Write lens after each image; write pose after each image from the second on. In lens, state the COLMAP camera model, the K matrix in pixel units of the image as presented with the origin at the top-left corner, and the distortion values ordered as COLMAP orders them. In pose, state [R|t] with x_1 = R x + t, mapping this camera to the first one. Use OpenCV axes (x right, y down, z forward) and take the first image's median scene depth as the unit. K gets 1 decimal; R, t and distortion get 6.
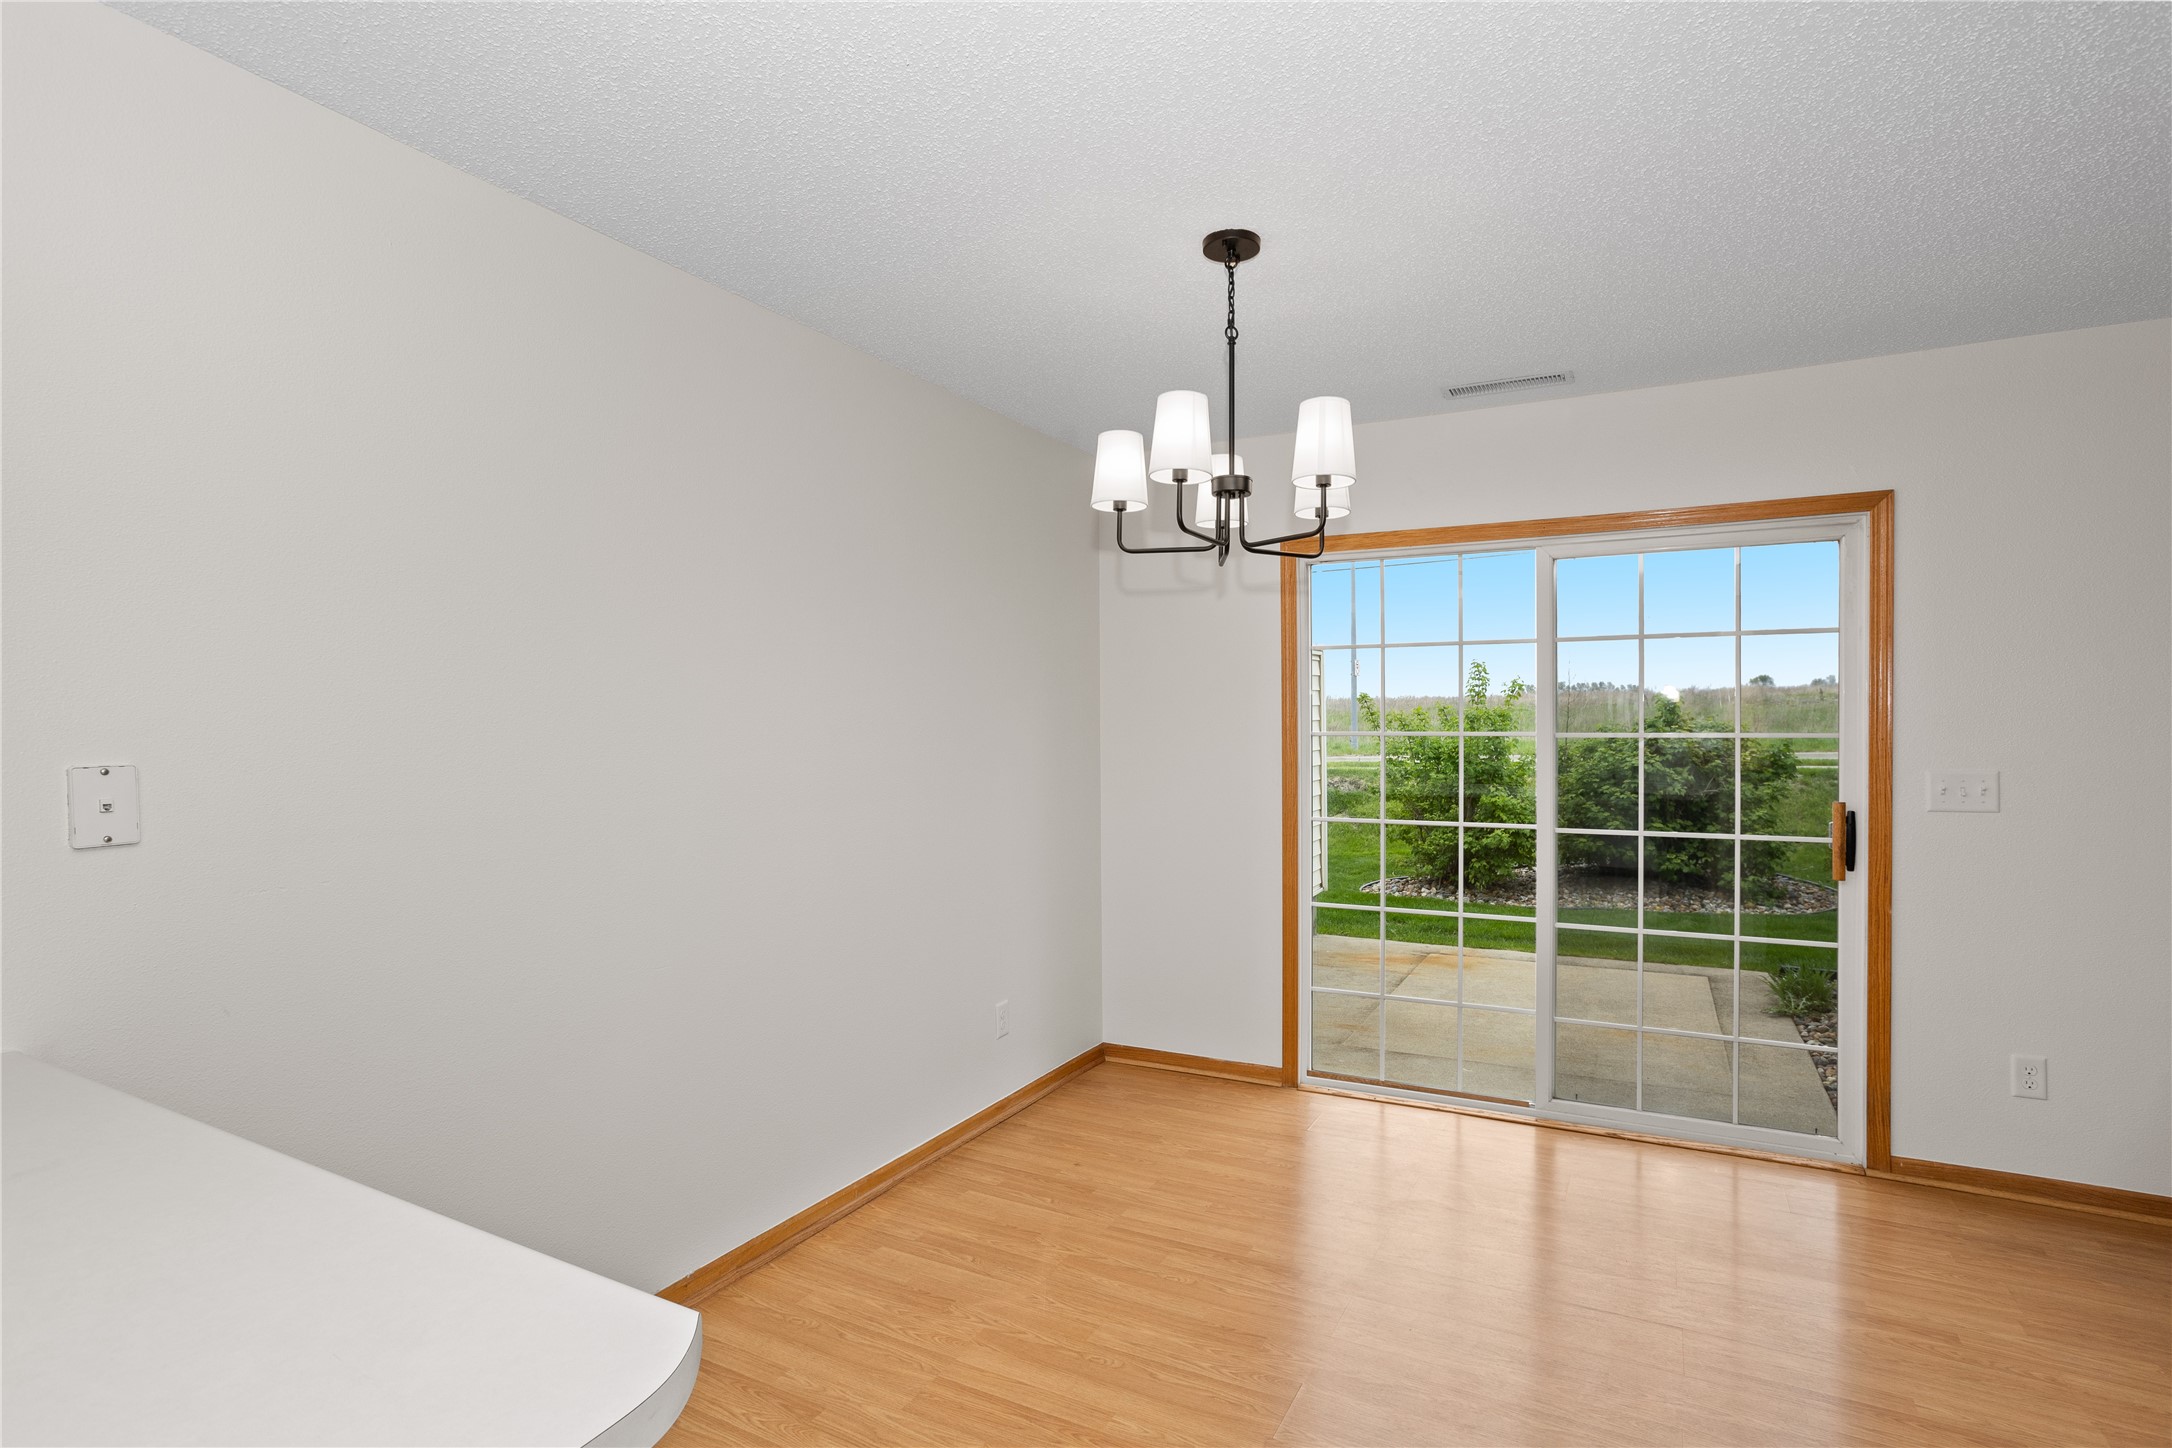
lens RADIAL K [[1074.5, 0, 1095.0], [0, 1074.5, 731.9], [0, 0, 1]] dist [-0.036504, 0.024327]
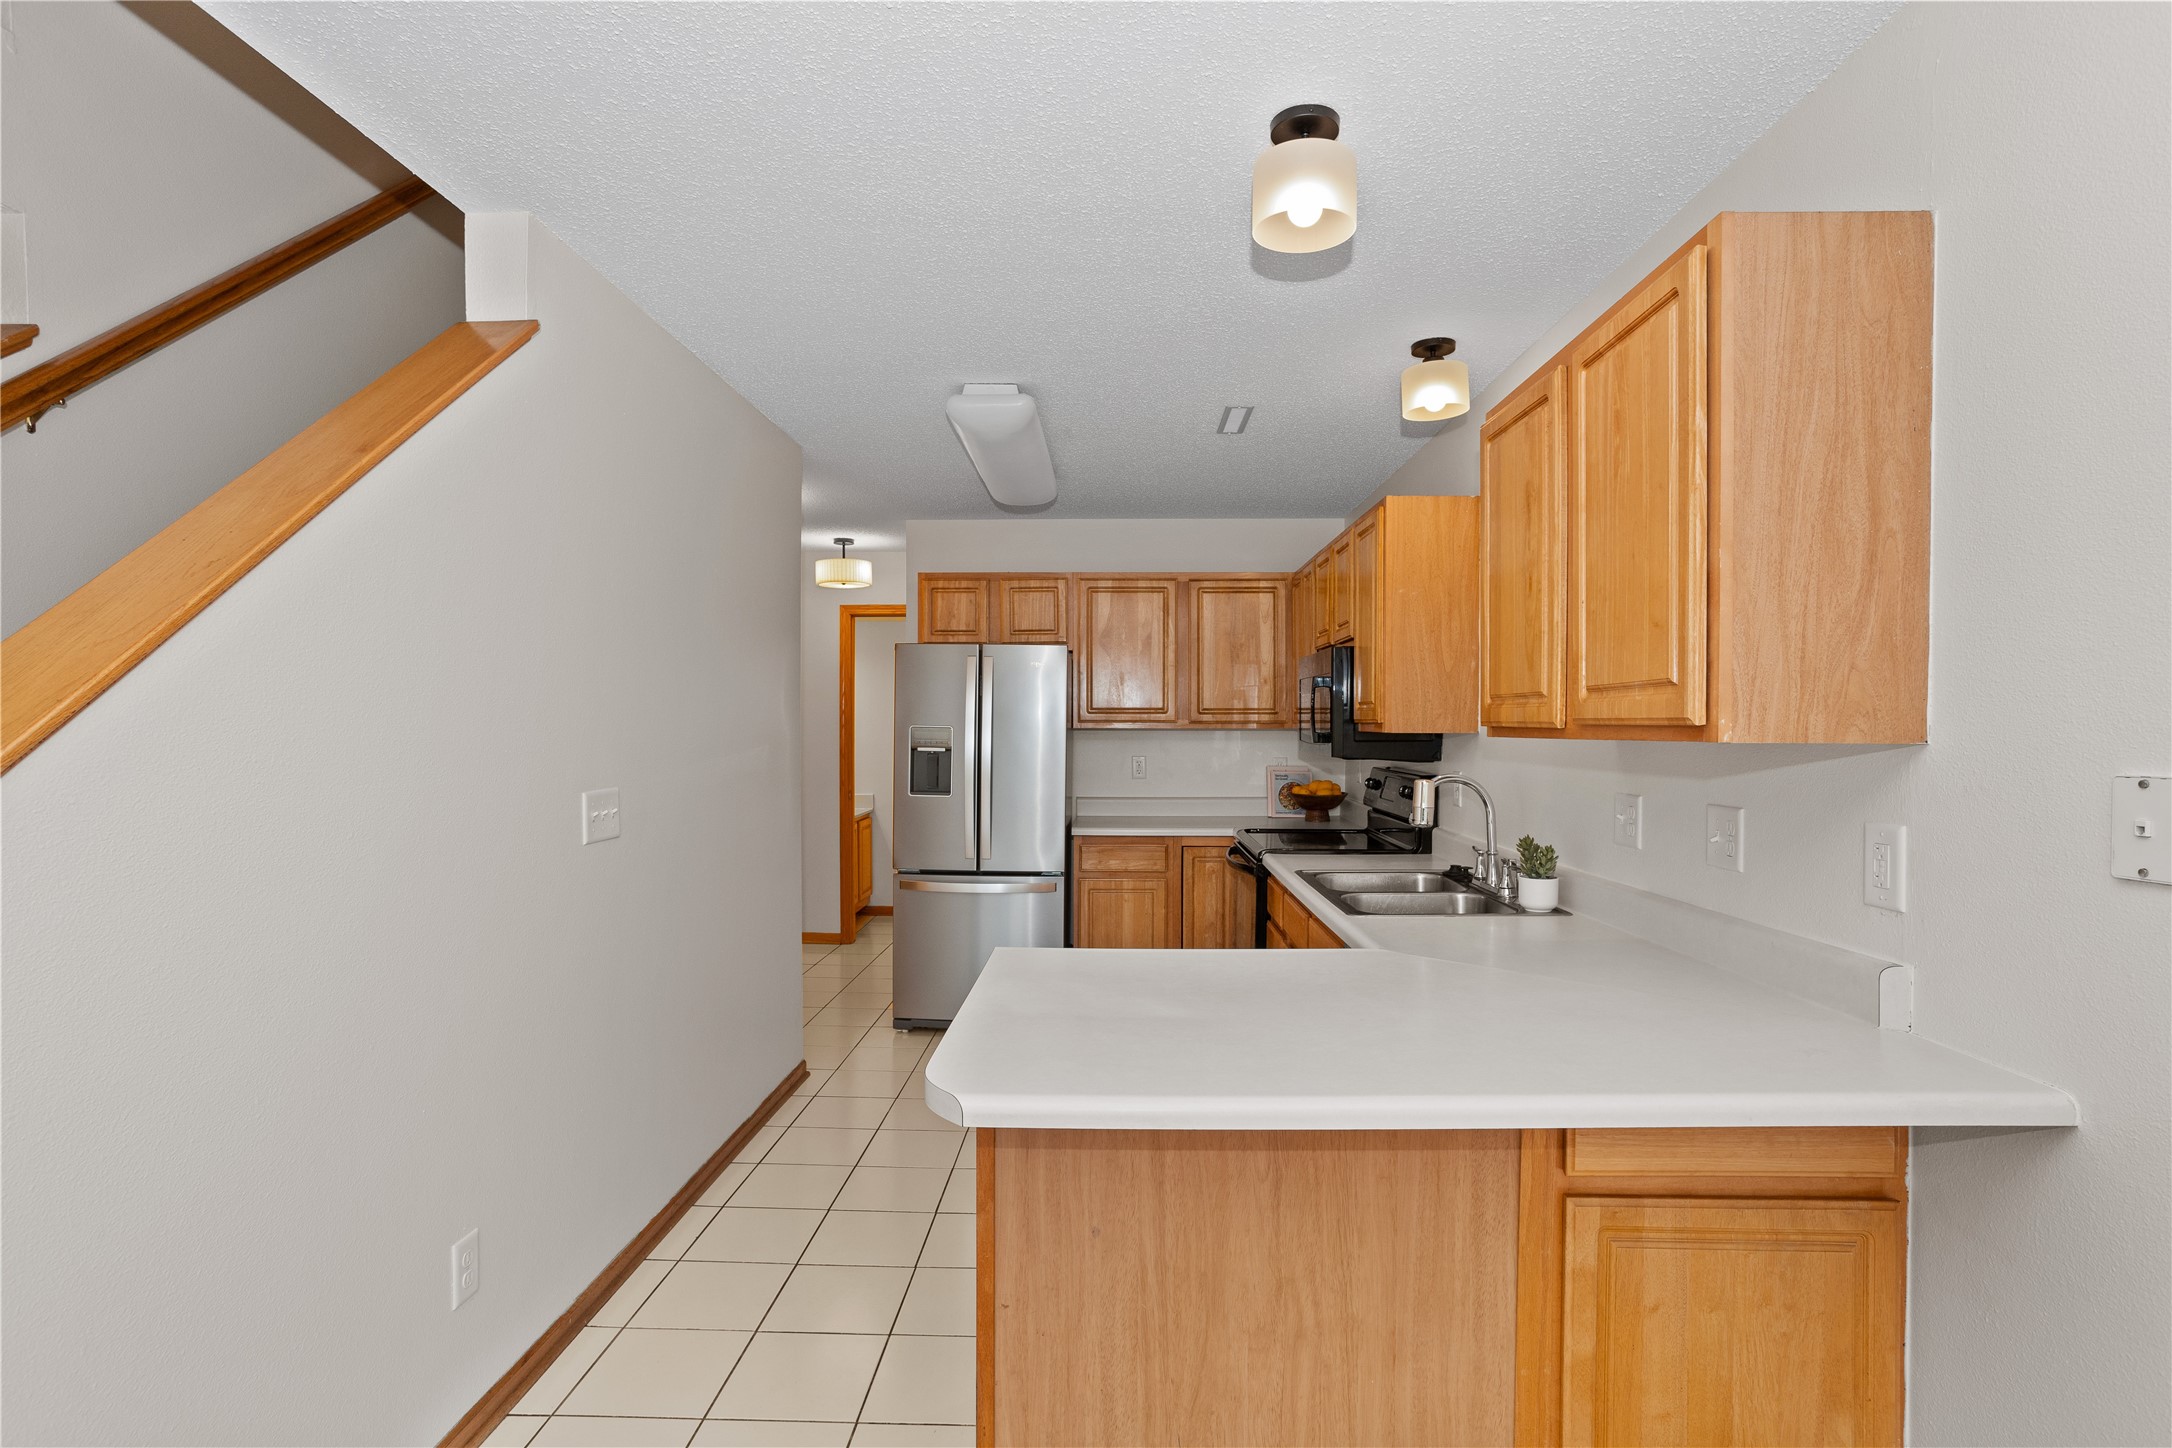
lens RADIAL K [[1074.5, 0, 1089.5], [0, 1074.5, 729.7], [0, 0, 1]] dist [-0.036504, 0.024327]
pose [[-0.893118, 0.004080, -0.449804, 0.052604], [-0.001844, 0.999917, 0.012731, -0.005788], [0.449819, 0.012200, -0.893036, 0.634586]]
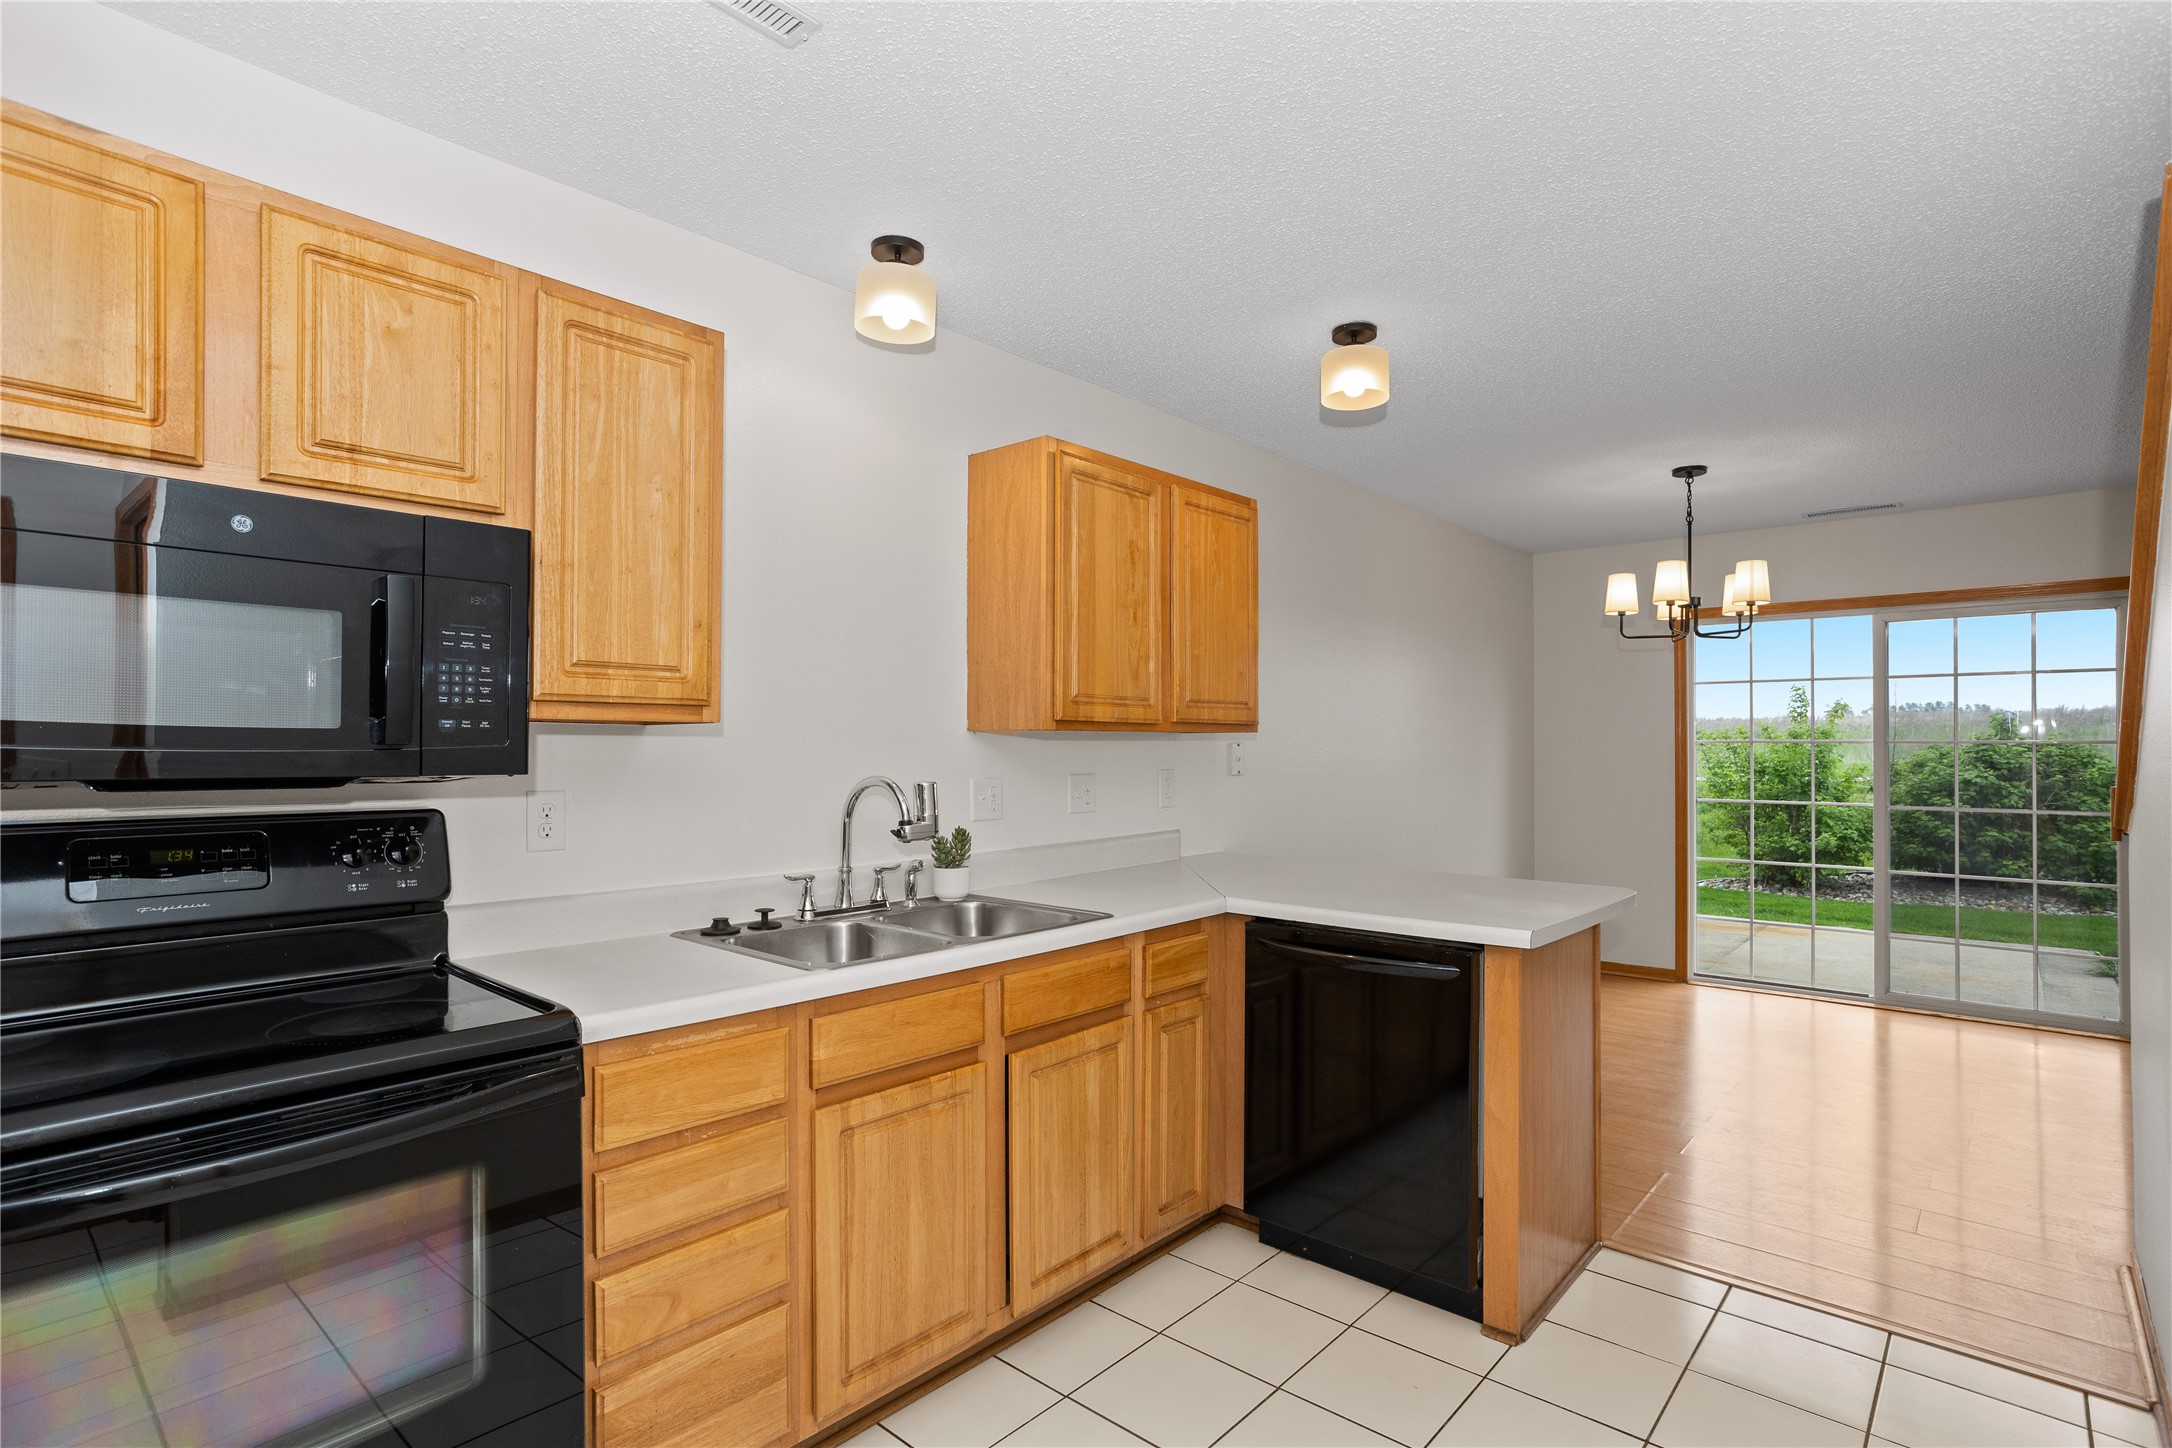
lens RADIAL K [[1074.5, 0, 1083.0], [0, 1074.5, 740.3], [0, 0, 1]] dist [-0.036504, 0.024327]
pose [[0.972142, 0.001176, -0.234389, -0.322765], [-0.004488, 0.999897, -0.013599, 0.027487], [0.234349, 0.014272, 0.972048, -0.720073]]
